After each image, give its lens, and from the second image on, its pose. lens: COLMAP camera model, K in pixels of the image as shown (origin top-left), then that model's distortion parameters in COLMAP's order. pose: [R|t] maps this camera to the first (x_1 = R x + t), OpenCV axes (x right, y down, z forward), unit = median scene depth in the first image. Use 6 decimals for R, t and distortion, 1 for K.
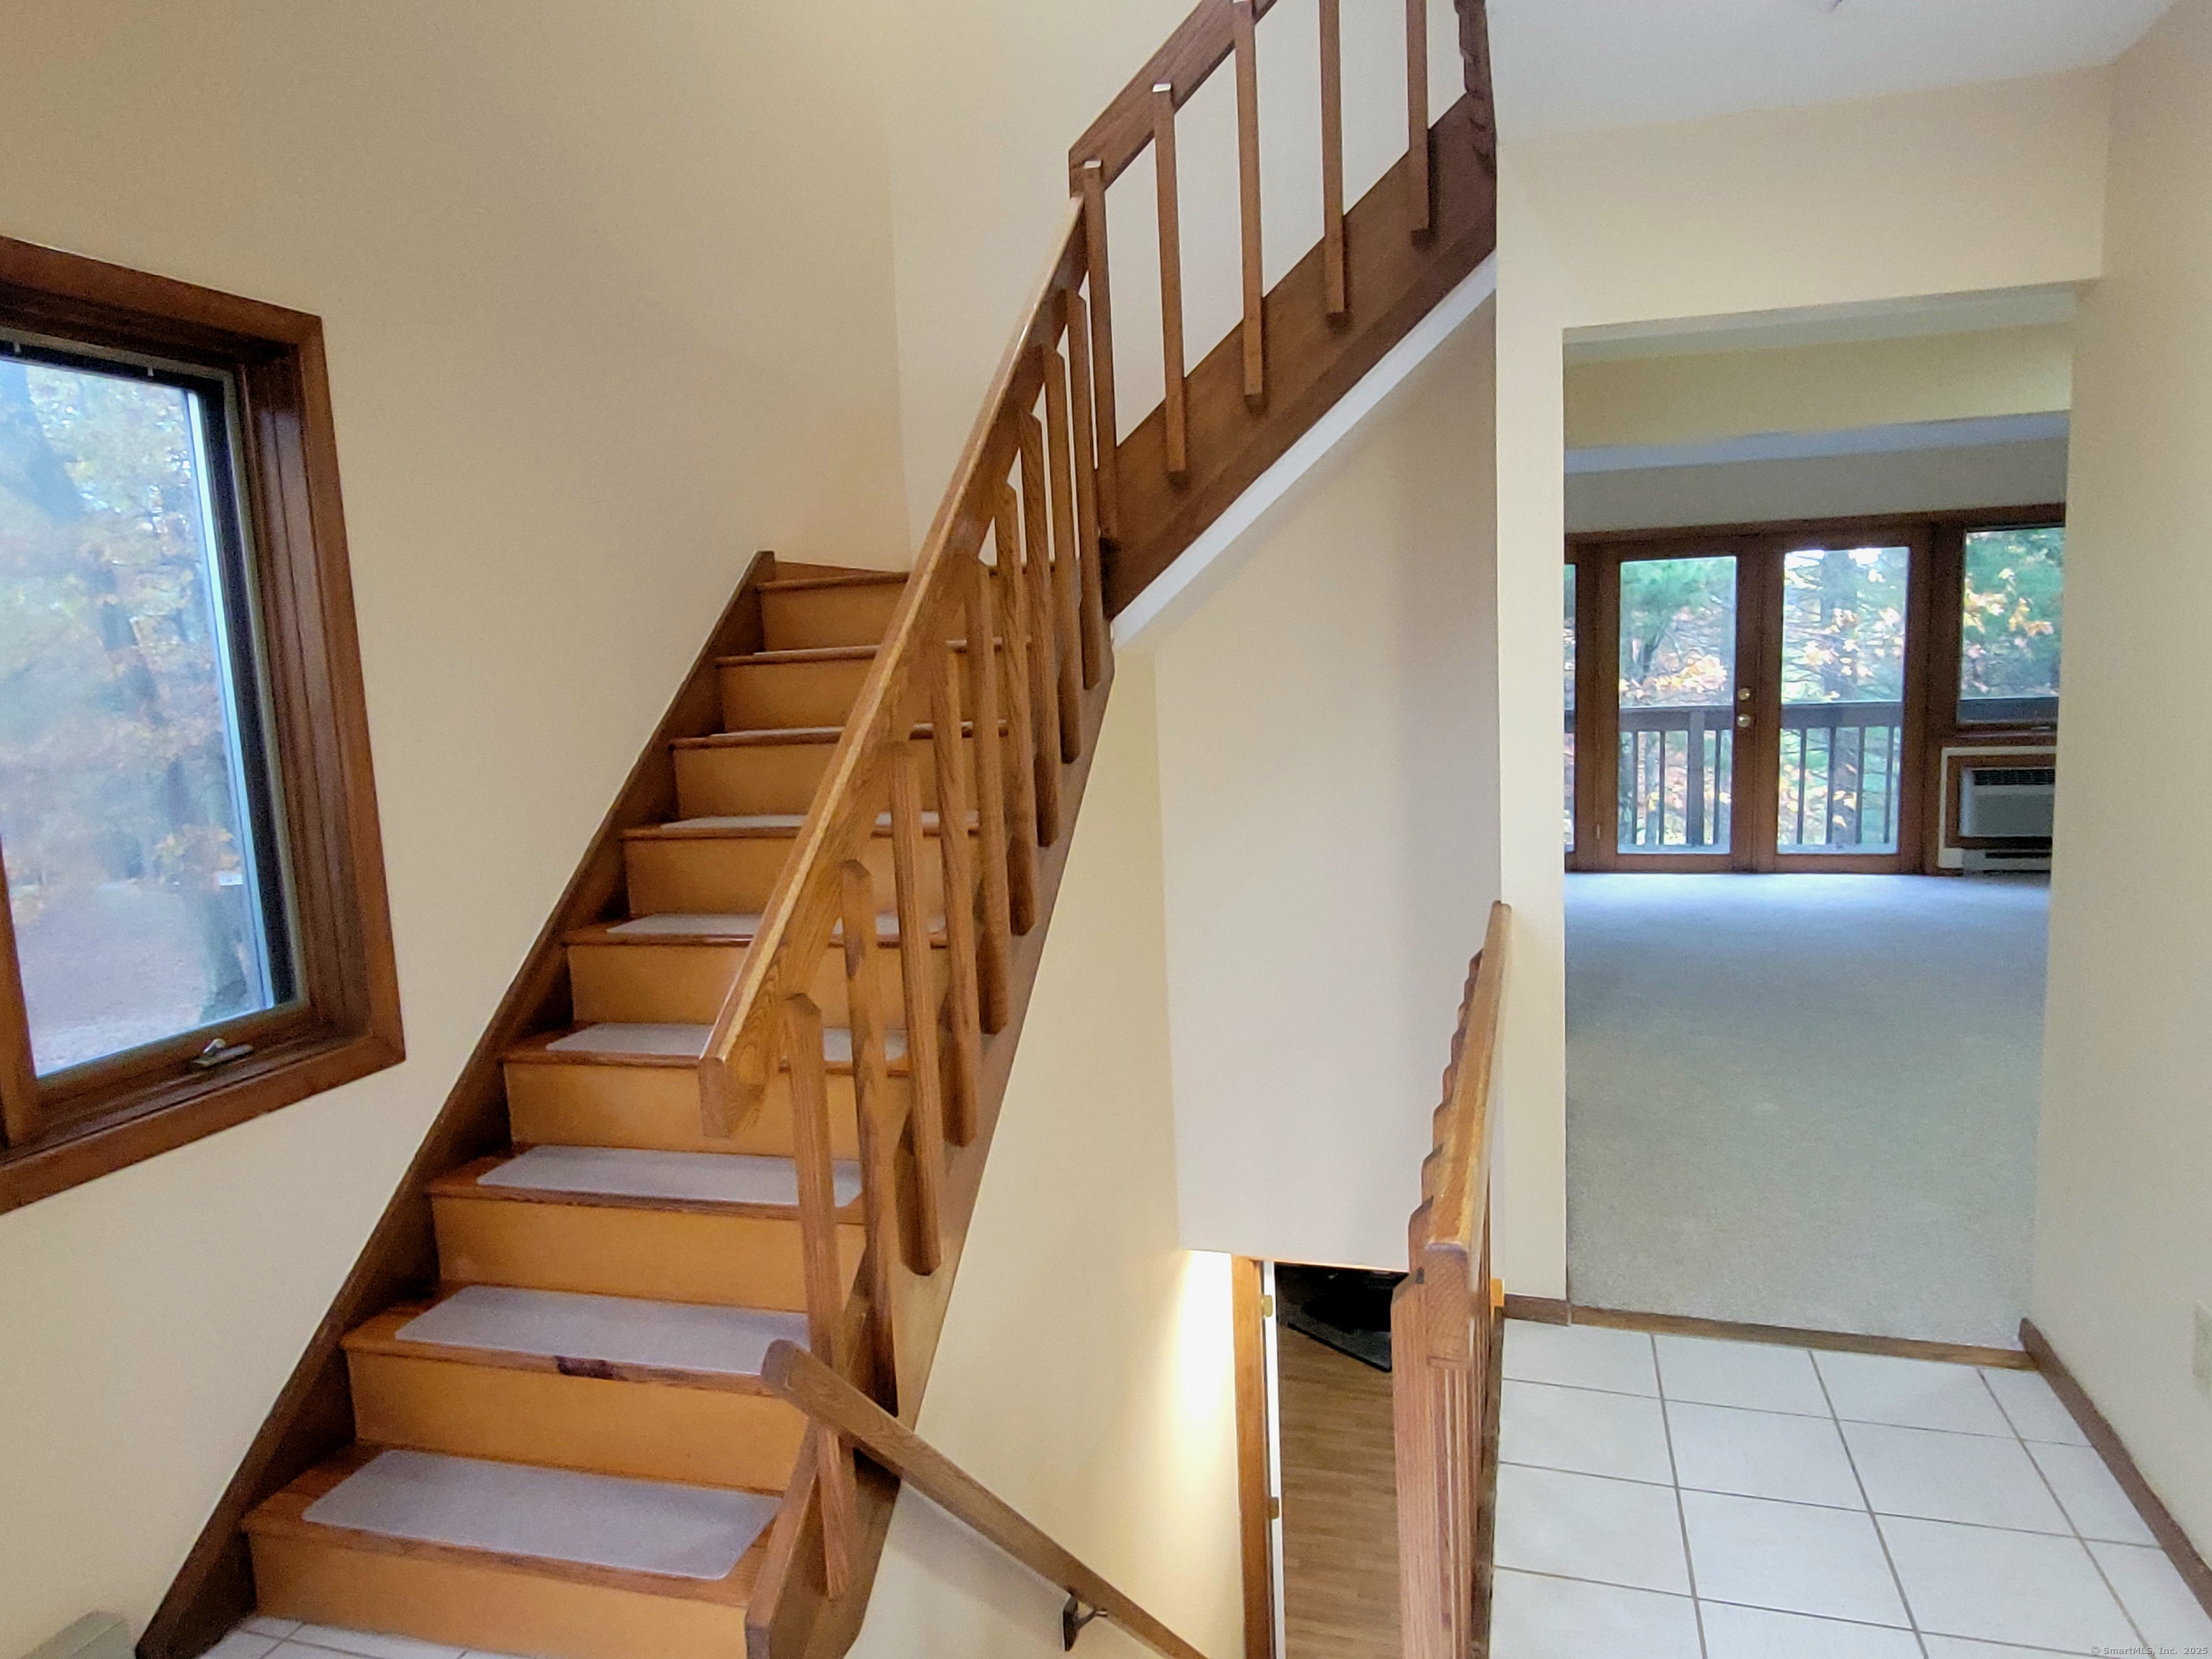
lens RADIAL K [[1439.0, 0, 1097.4], [0, 1439.0, 844.5], [0, 0, 1]] dist [0.005475, 0.003238]
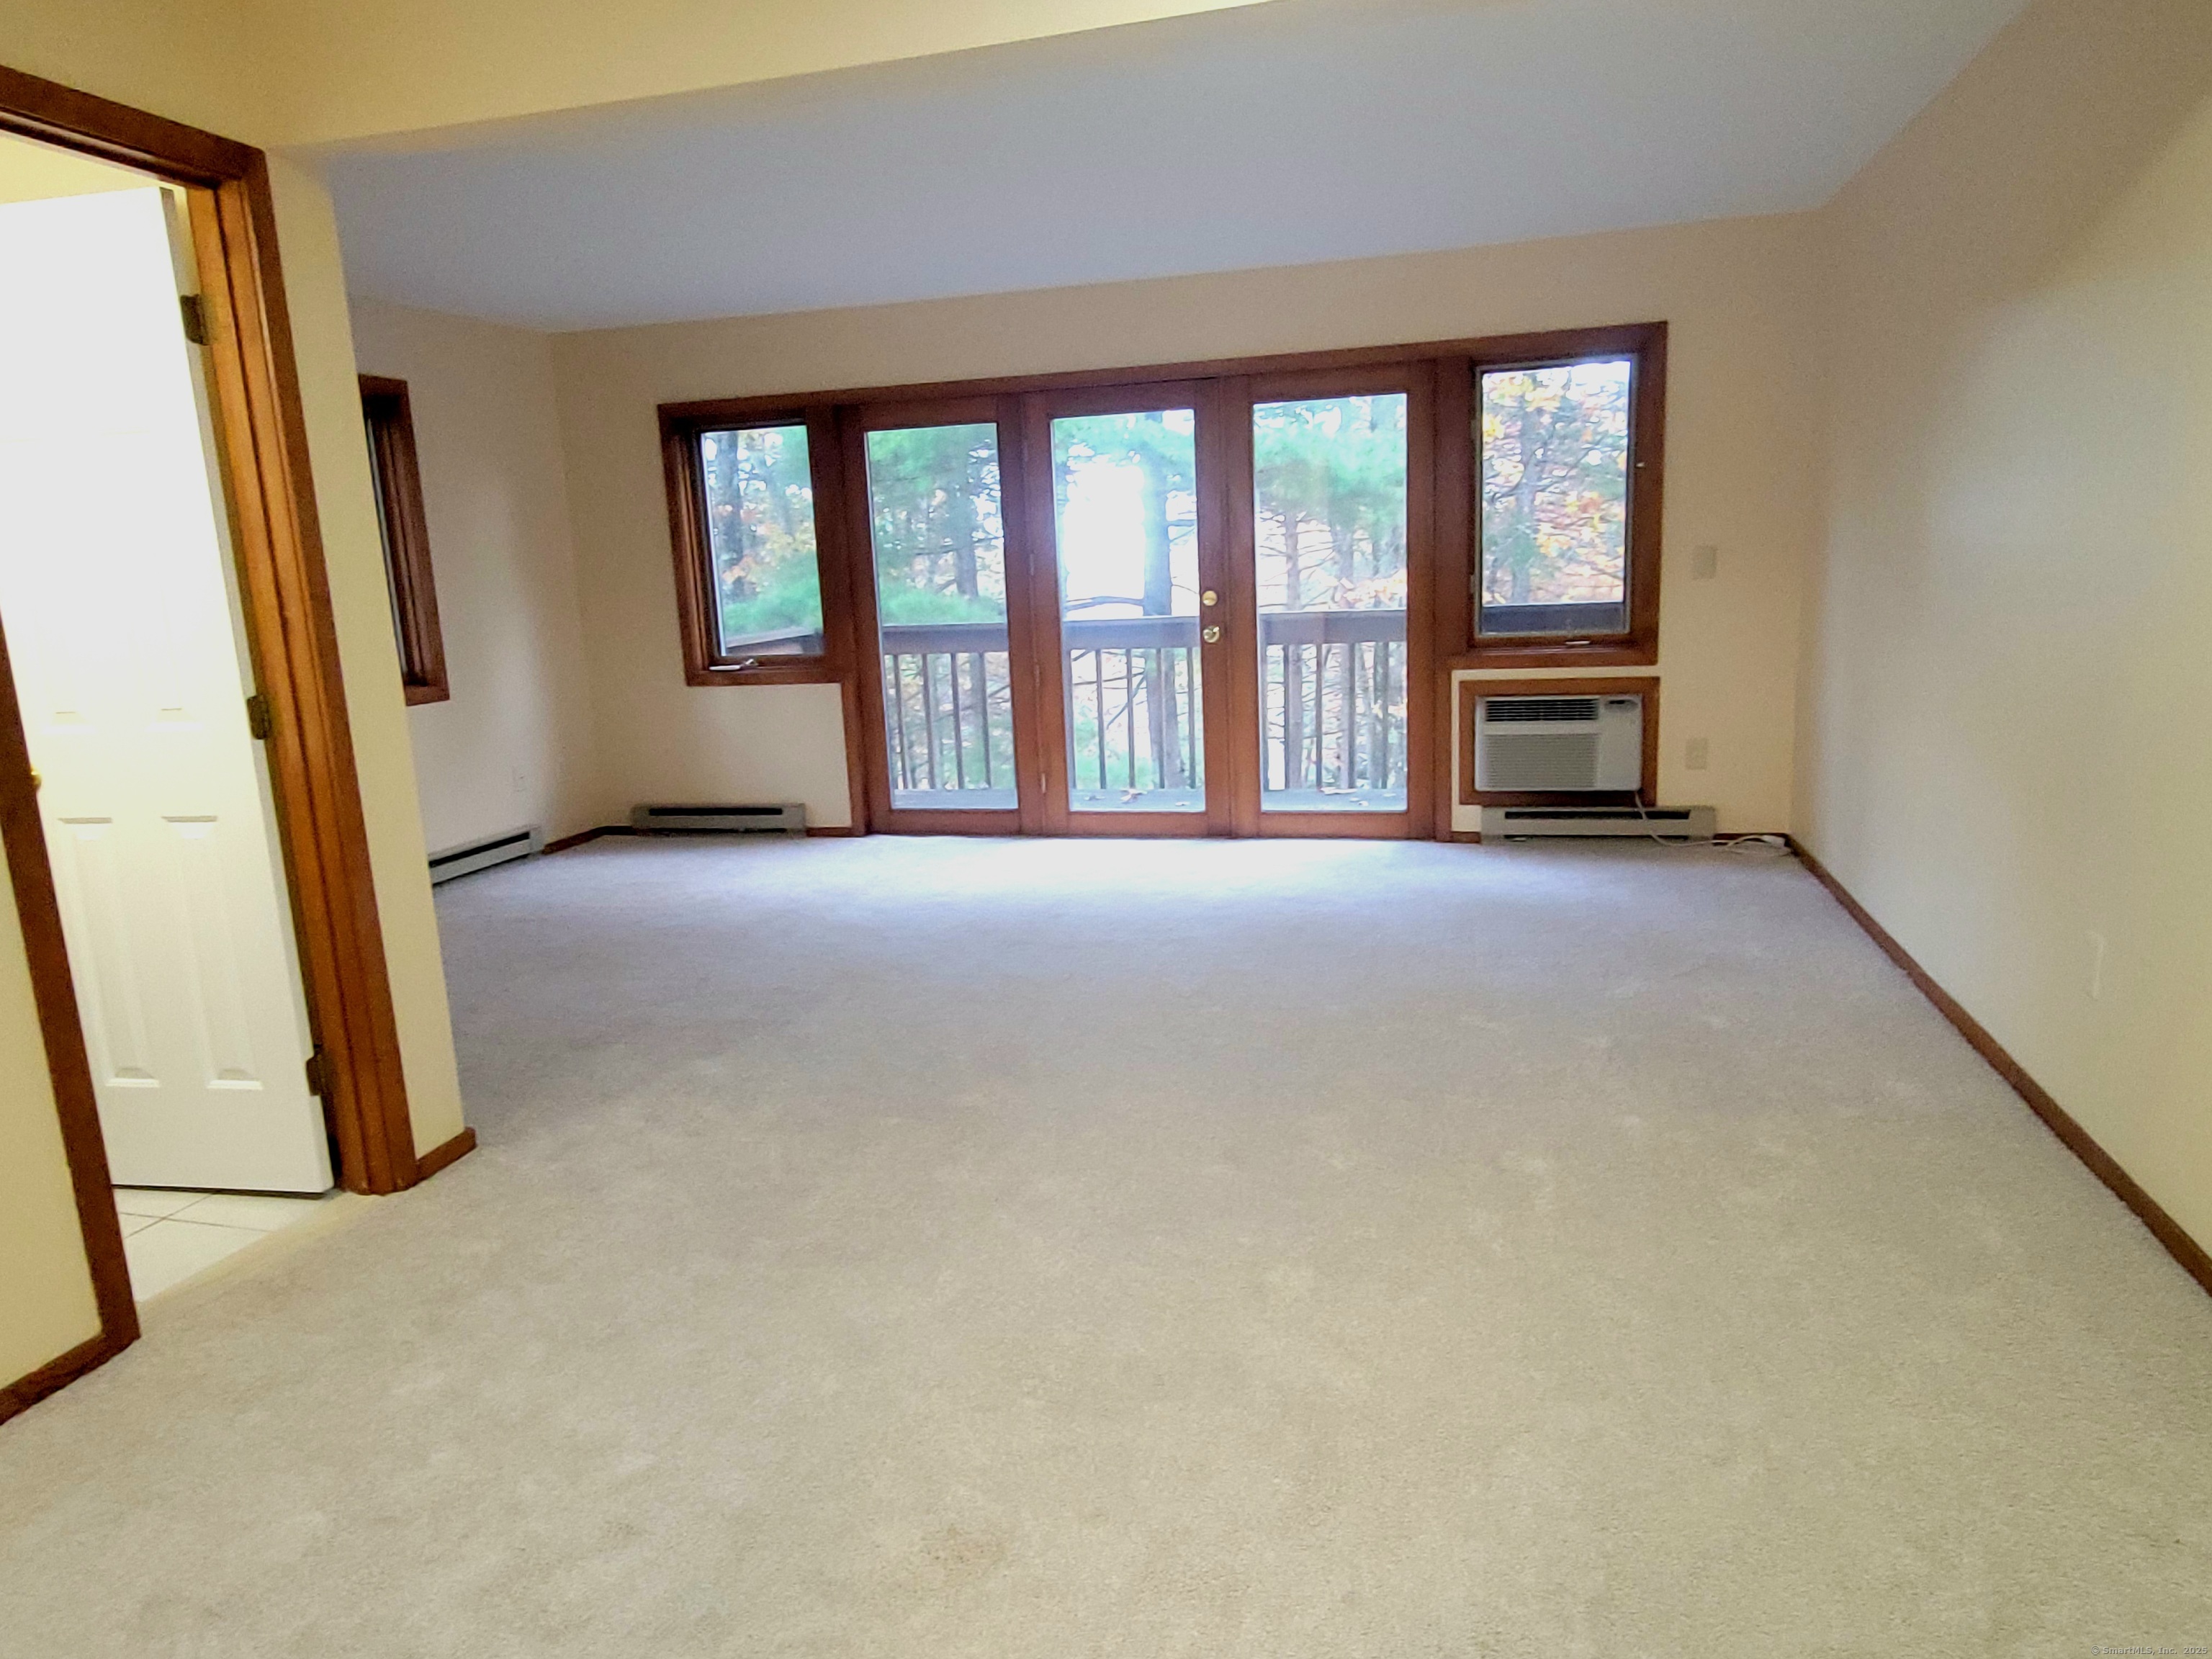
lens RADIAL K [[1439.0, 0, 1091.7], [0, 1439.0, 852.5], [0, 0, 1]] dist [0.005475, 0.003238]
pose [[0.999216, -0.013457, 0.037232, 0.374577], [0.010848, 0.997529, 0.069409, -0.027447], [-0.038074, -0.068951, 0.996893, 0.265830]]
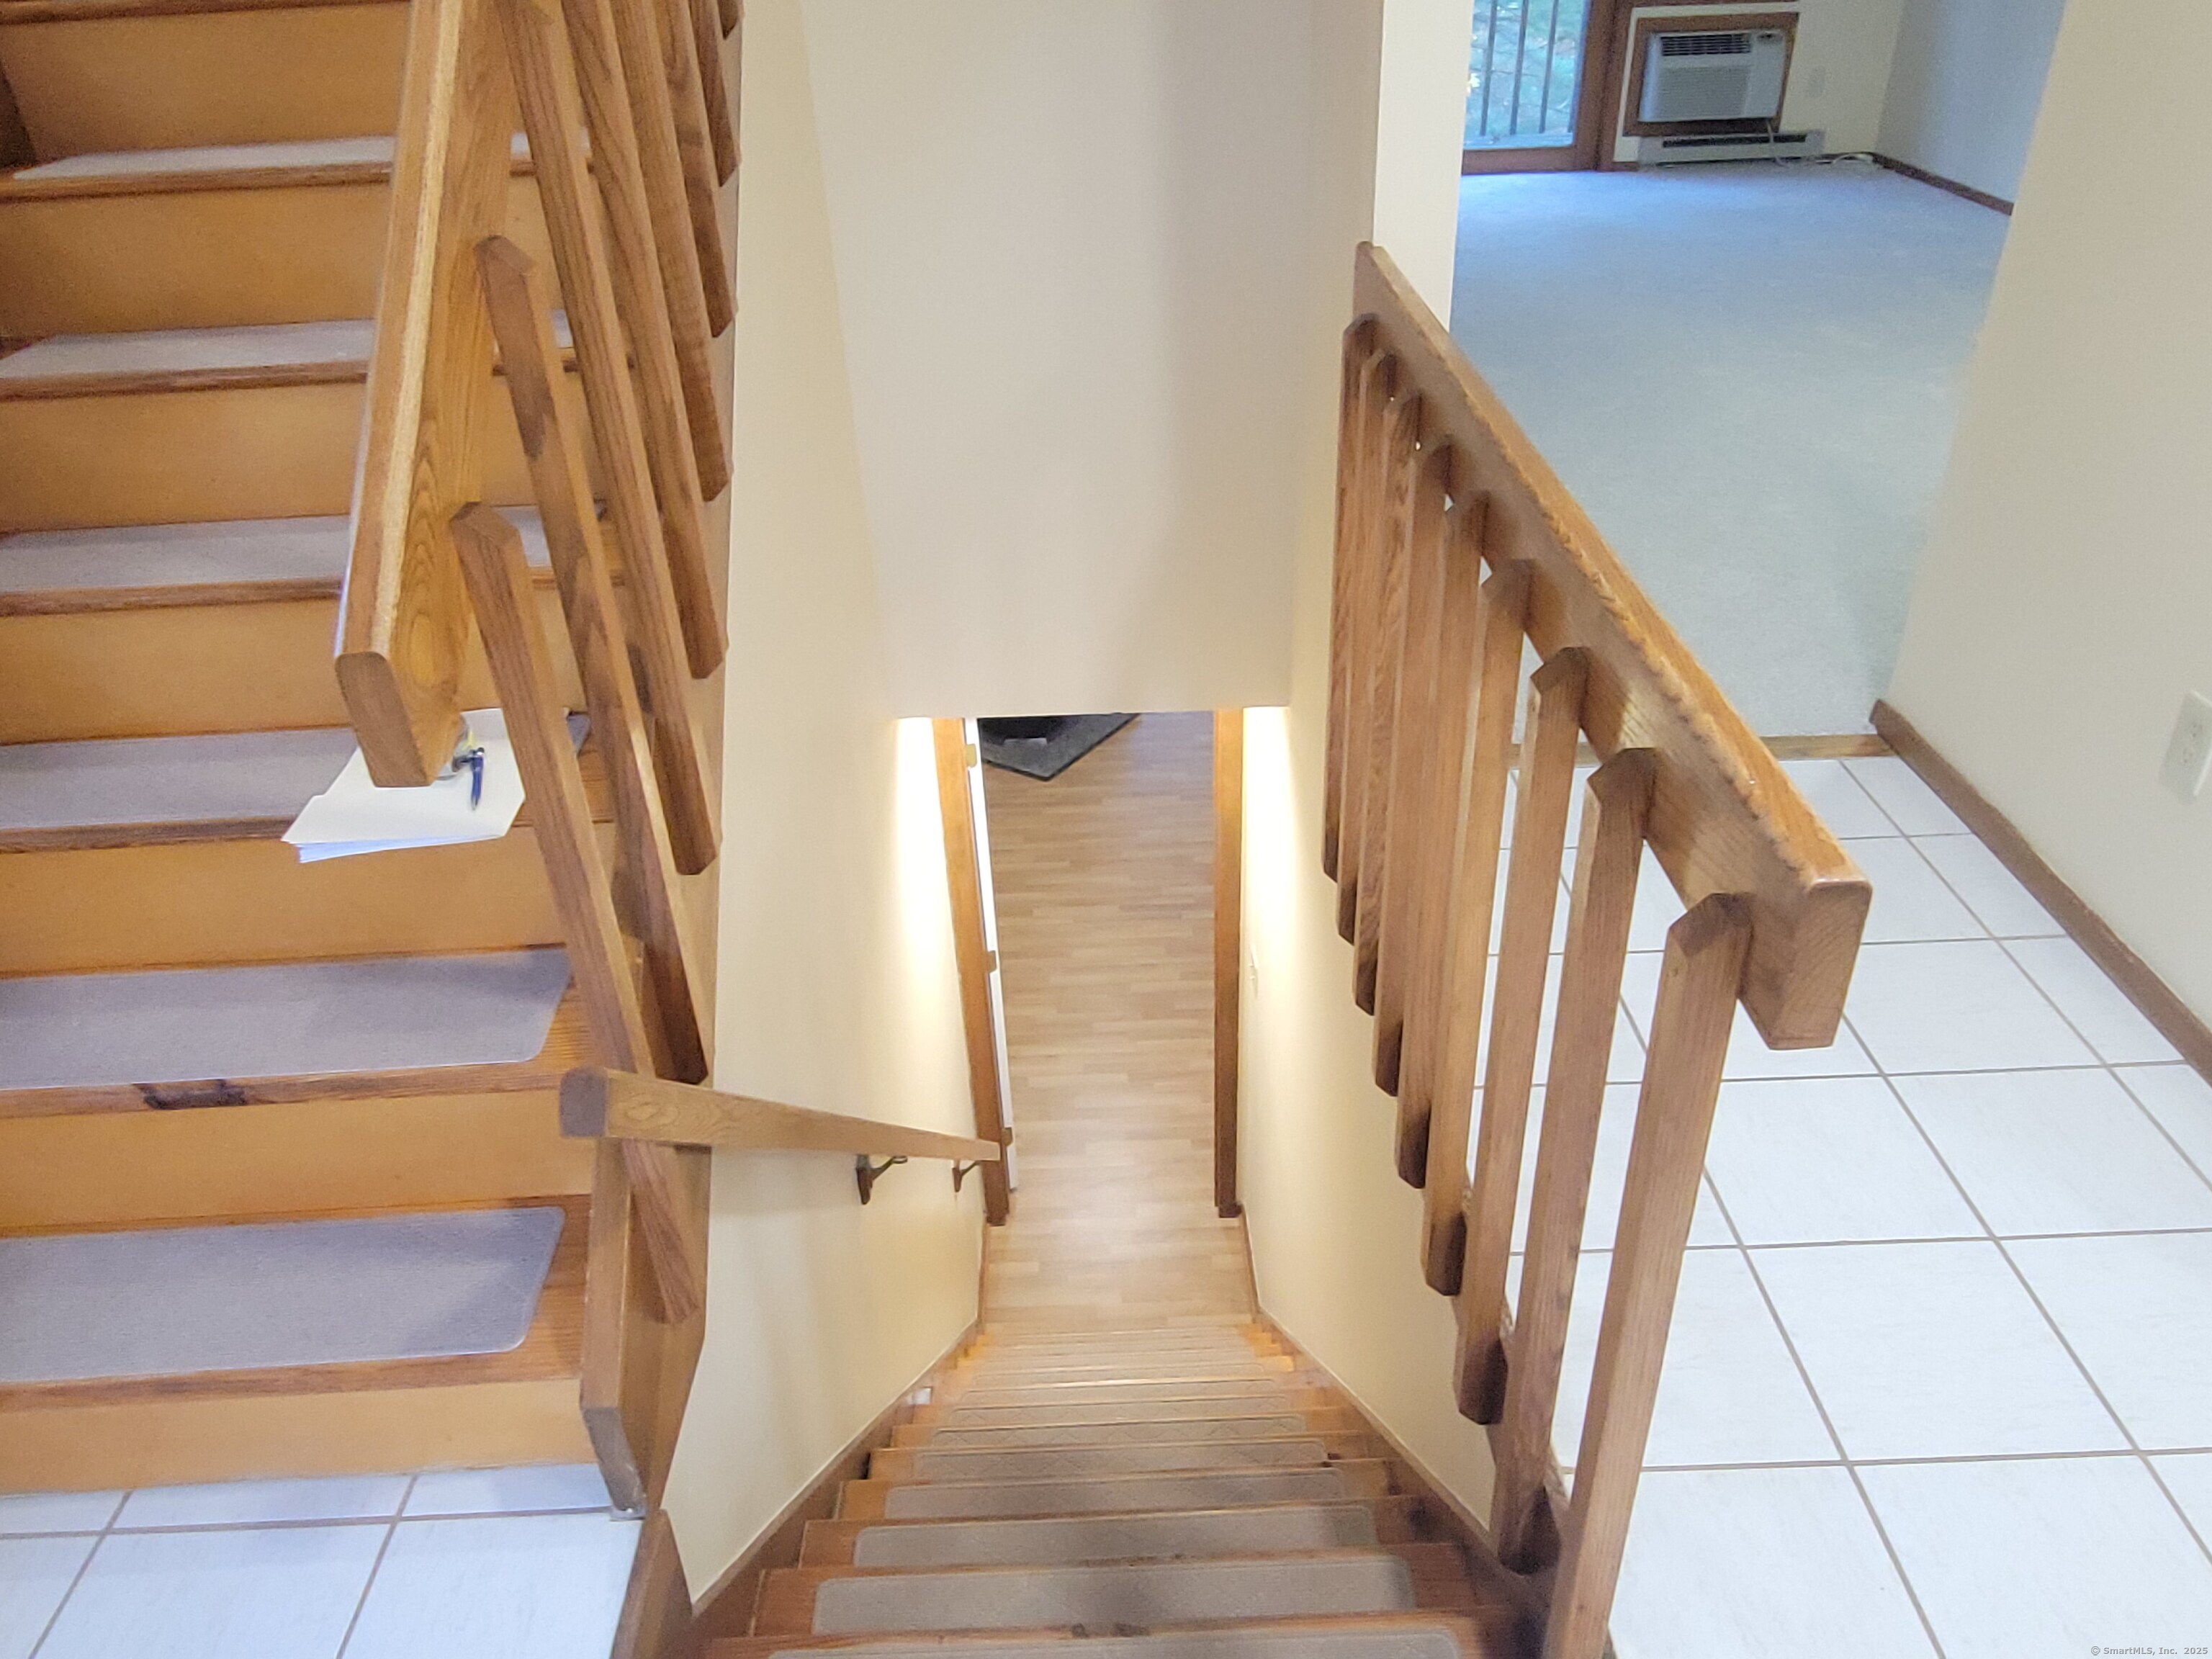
lens RADIAL K [[1575.0, 0, 1109.7], [0, 1575.0, 863.9], [0, 0, 1]] dist [0.007185, -0.004017]
pose [[0.951048, -0.157364, 0.265978, -0.039023], [0.034832, 0.909748, 0.413697, -0.003299], [-0.307074, -0.384181, 0.870695, 0.084535]]
